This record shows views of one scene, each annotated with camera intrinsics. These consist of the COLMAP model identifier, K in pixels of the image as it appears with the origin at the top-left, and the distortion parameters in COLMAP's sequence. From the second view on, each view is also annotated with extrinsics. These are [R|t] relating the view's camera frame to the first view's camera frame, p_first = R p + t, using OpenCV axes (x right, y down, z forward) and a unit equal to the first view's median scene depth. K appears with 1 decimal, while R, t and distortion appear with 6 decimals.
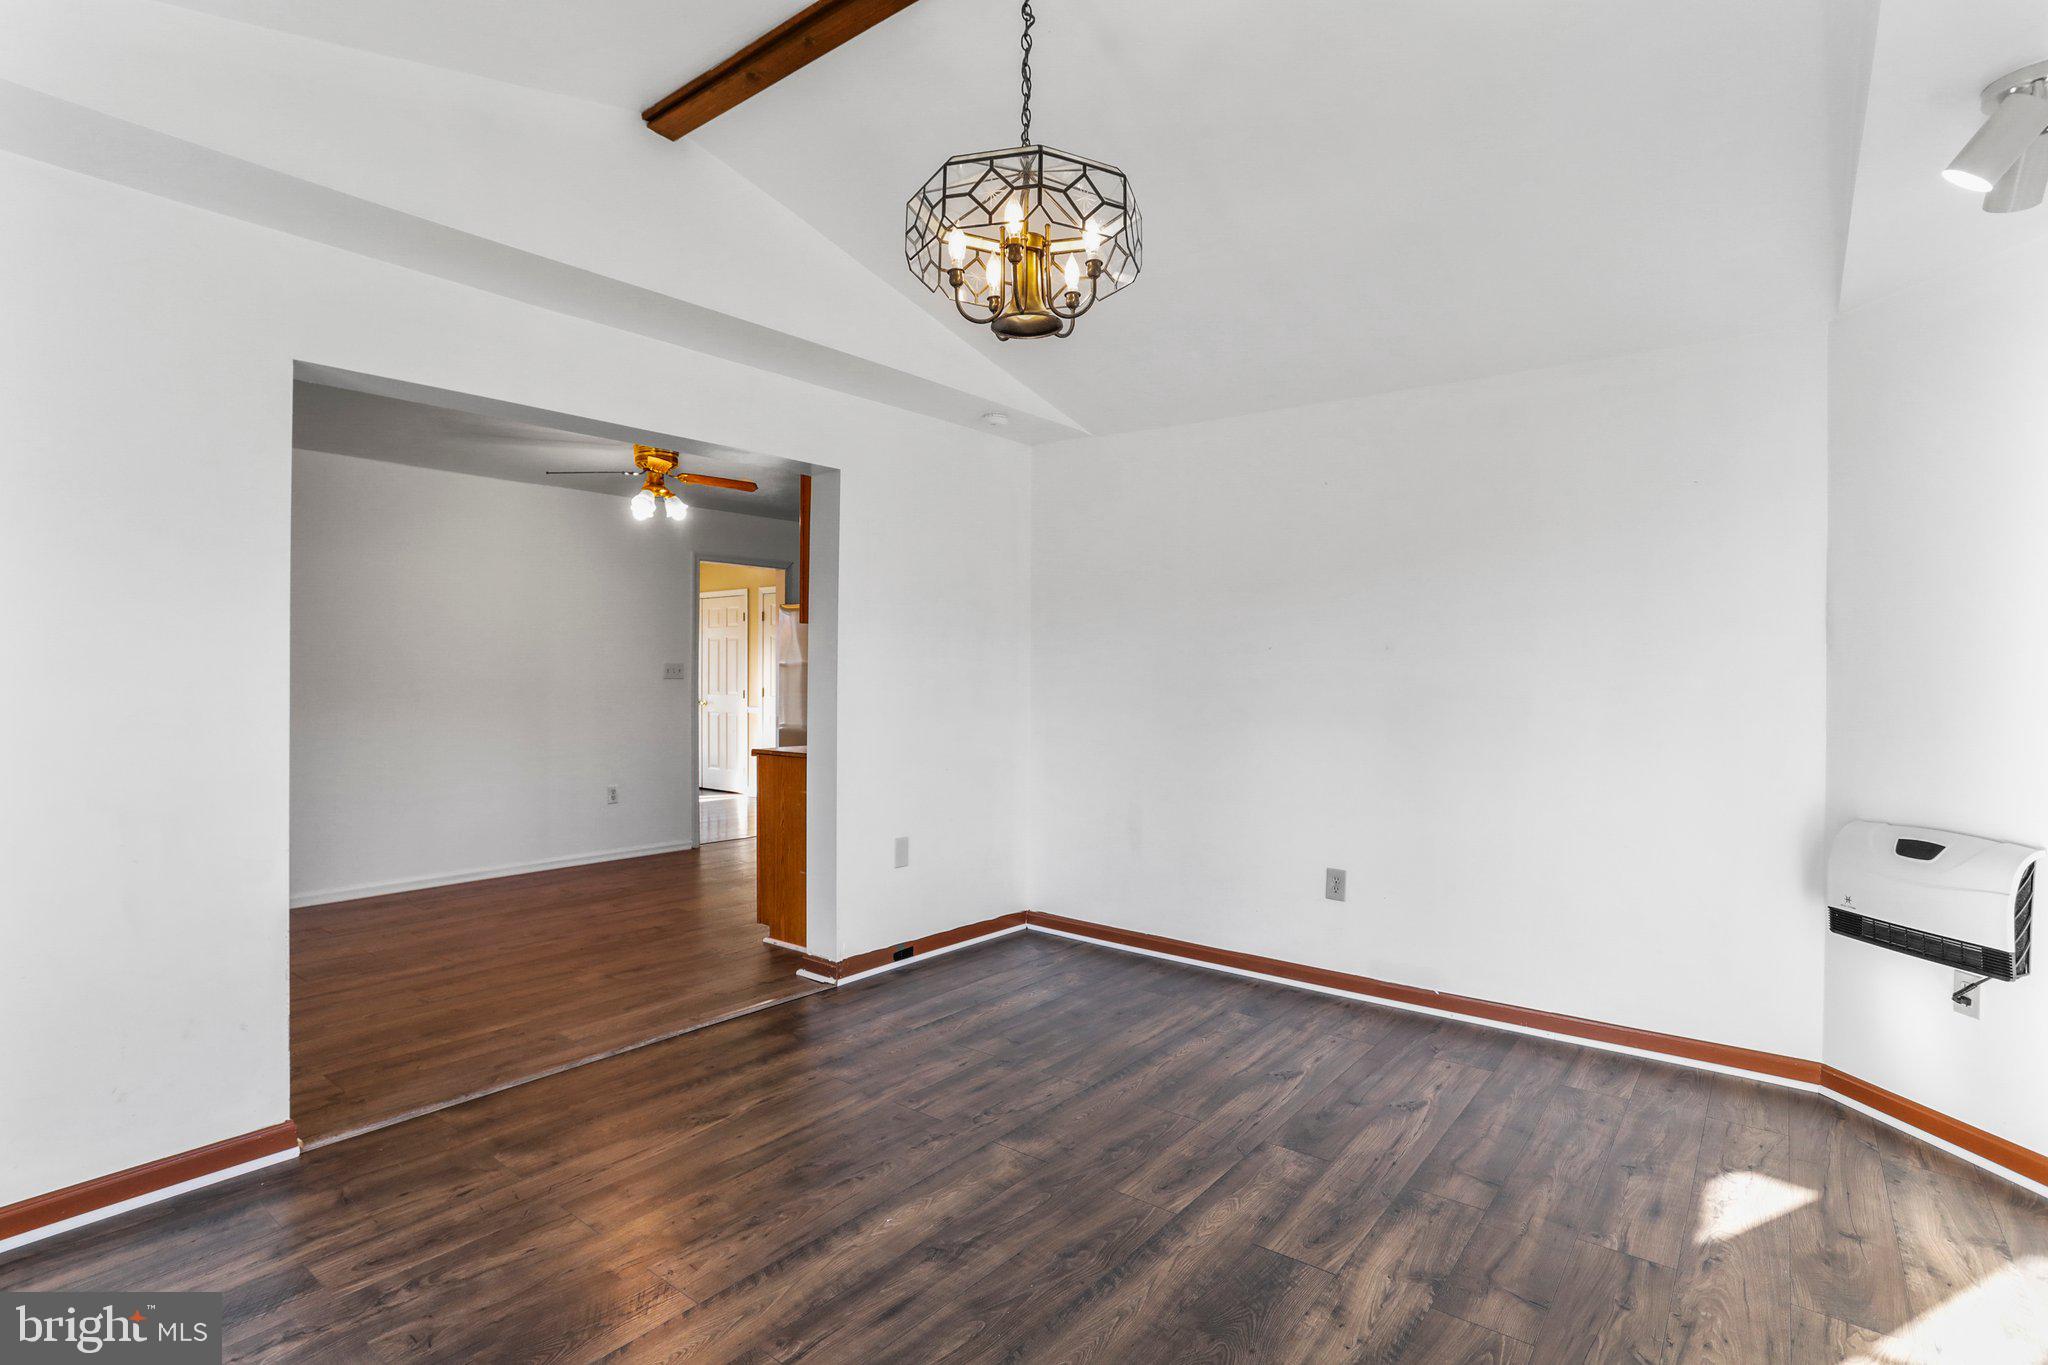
lens RADIAL K [[1002.2, 0, 1014.8], [0, 1002.2, 671.4], [0, 0, 1]] dist [-0.055471, 0.028051]
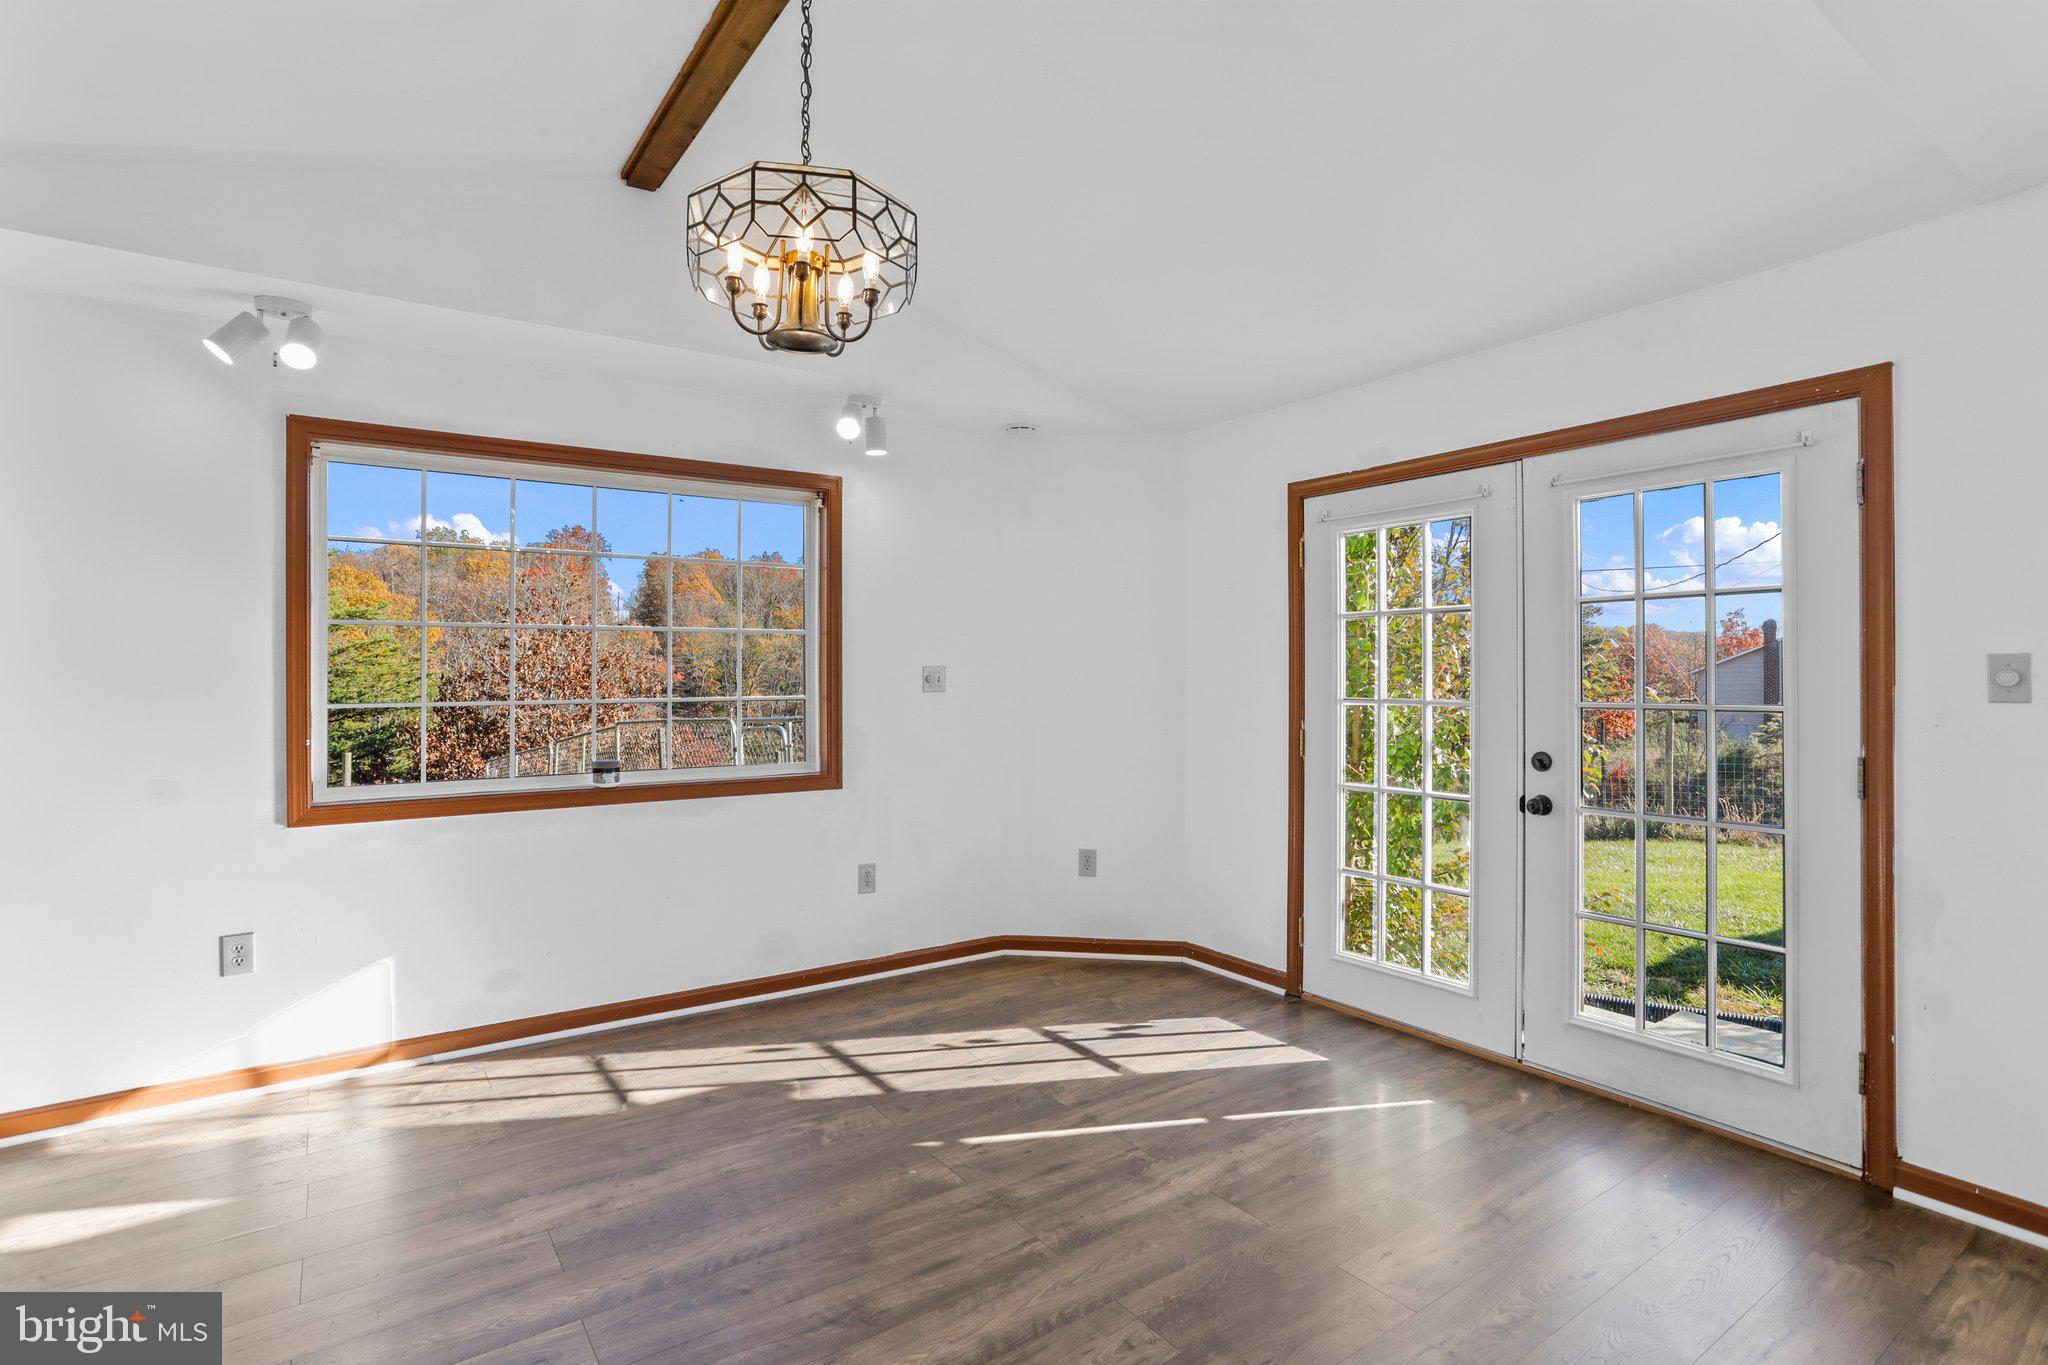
lens RADIAL K [[994.7, 0, 1021.7], [0, 994.7, 673.4], [0, 0, 1]] dist [-0.055163, 0.026629]
pose [[-0.960457, -0.001953, 0.278422, -0.380102], [-0.002573, 0.999995, -0.001864, -0.005323], [-0.278417, -0.002507, -0.960457, 1.493743]]
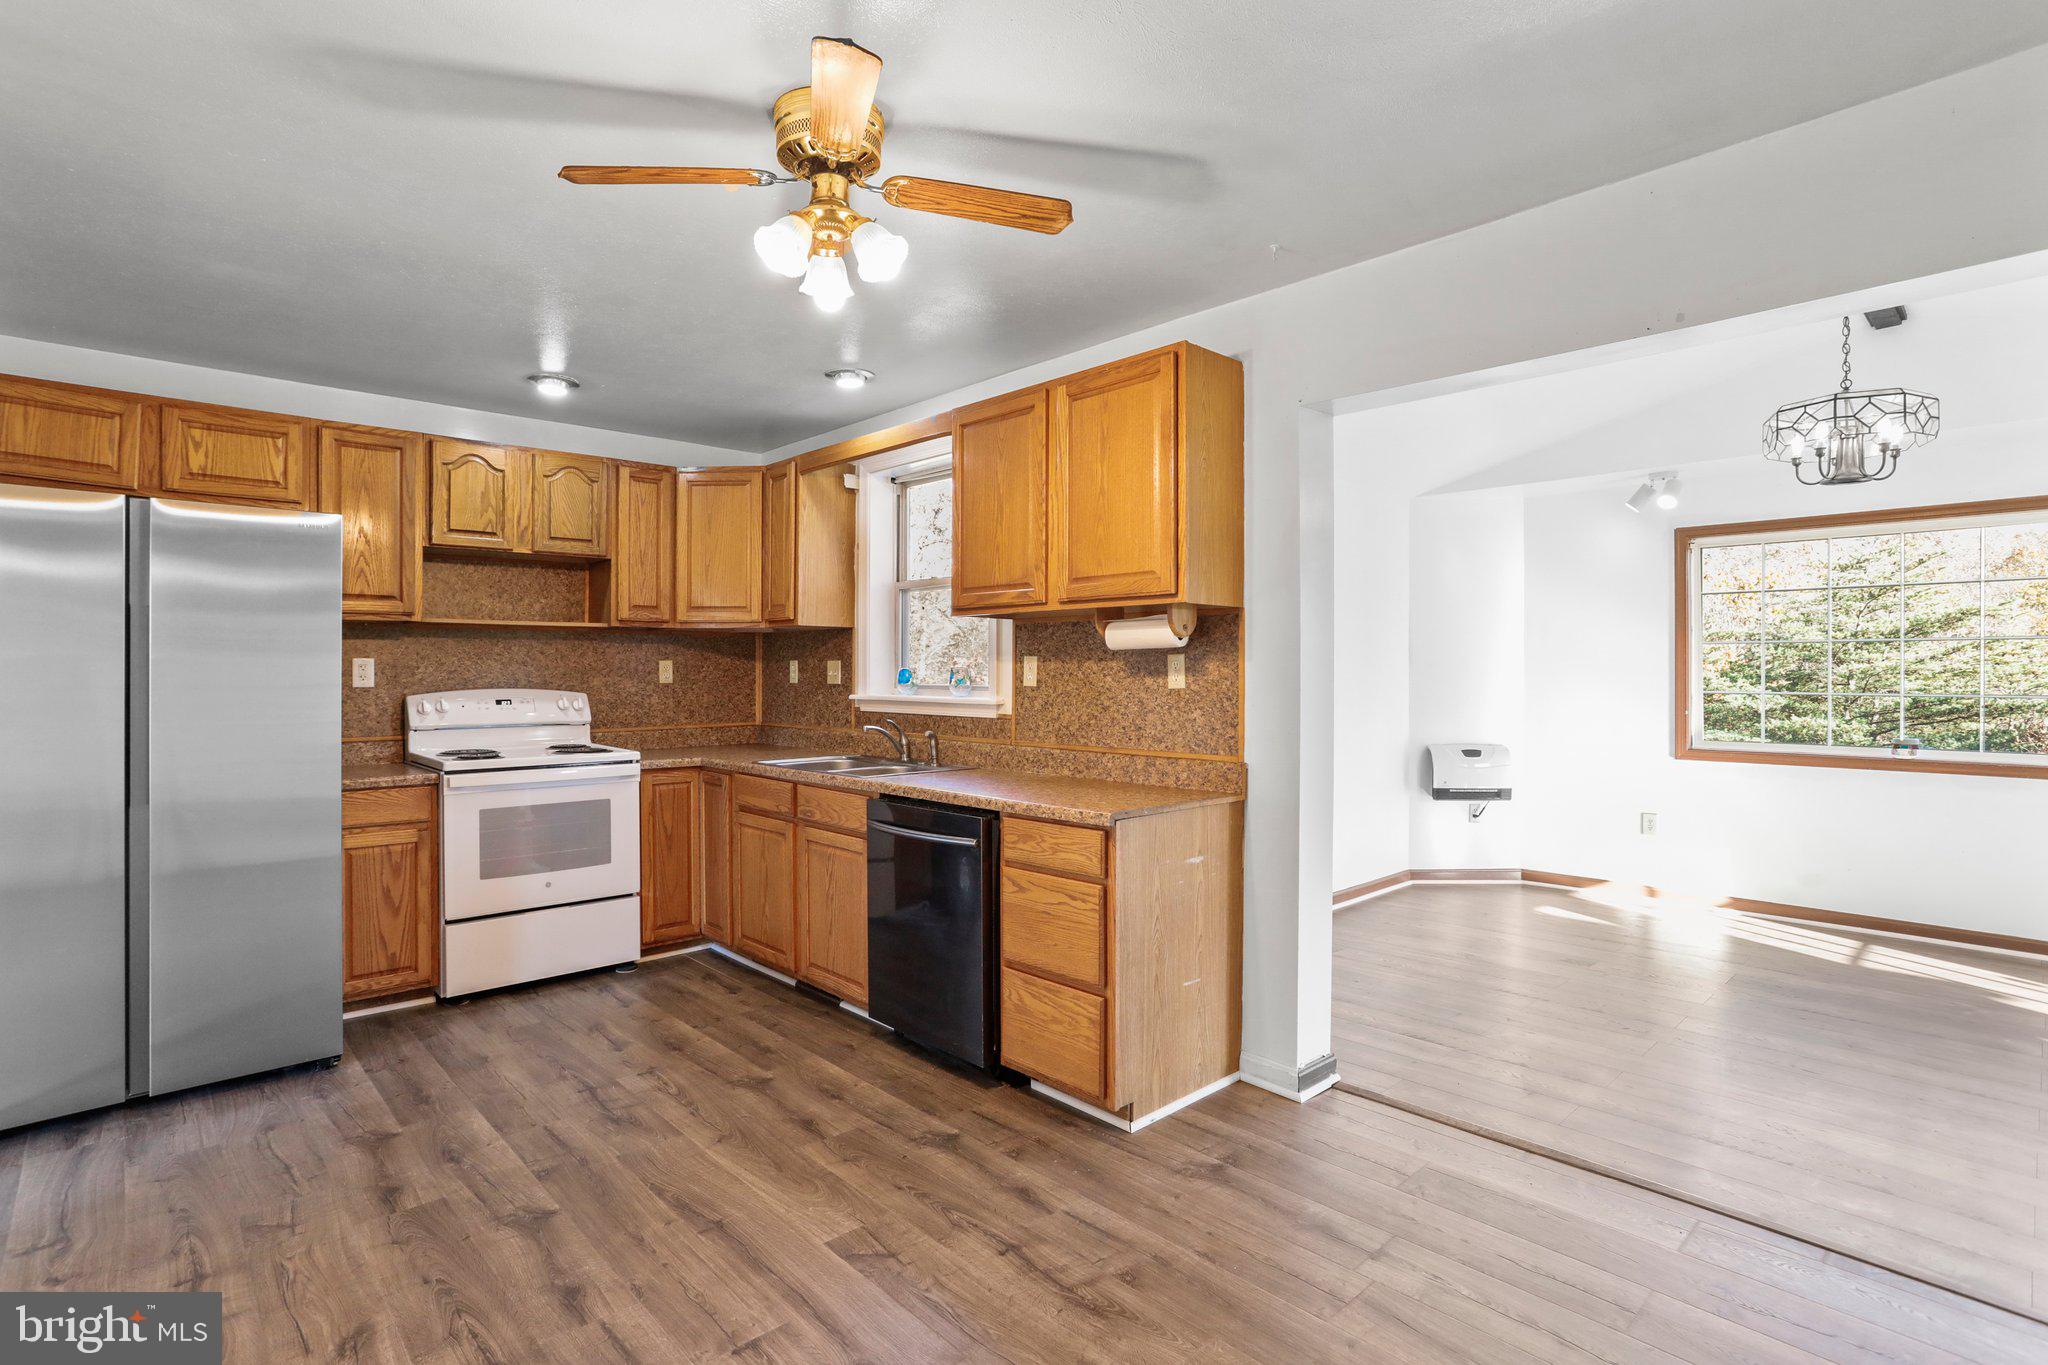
lens RADIAL K [[994.7, 0, 1021.7], [0, 994.7, 673.4], [0, 0, 1]] dist [-0.055163, 0.026629]
pose [[0.133887, -0.003645, 0.990990, -1.469548], [-0.003582, 0.999985, 0.004162, -0.008416], [-0.990990, -0.004107, 0.133872, 1.728569]]
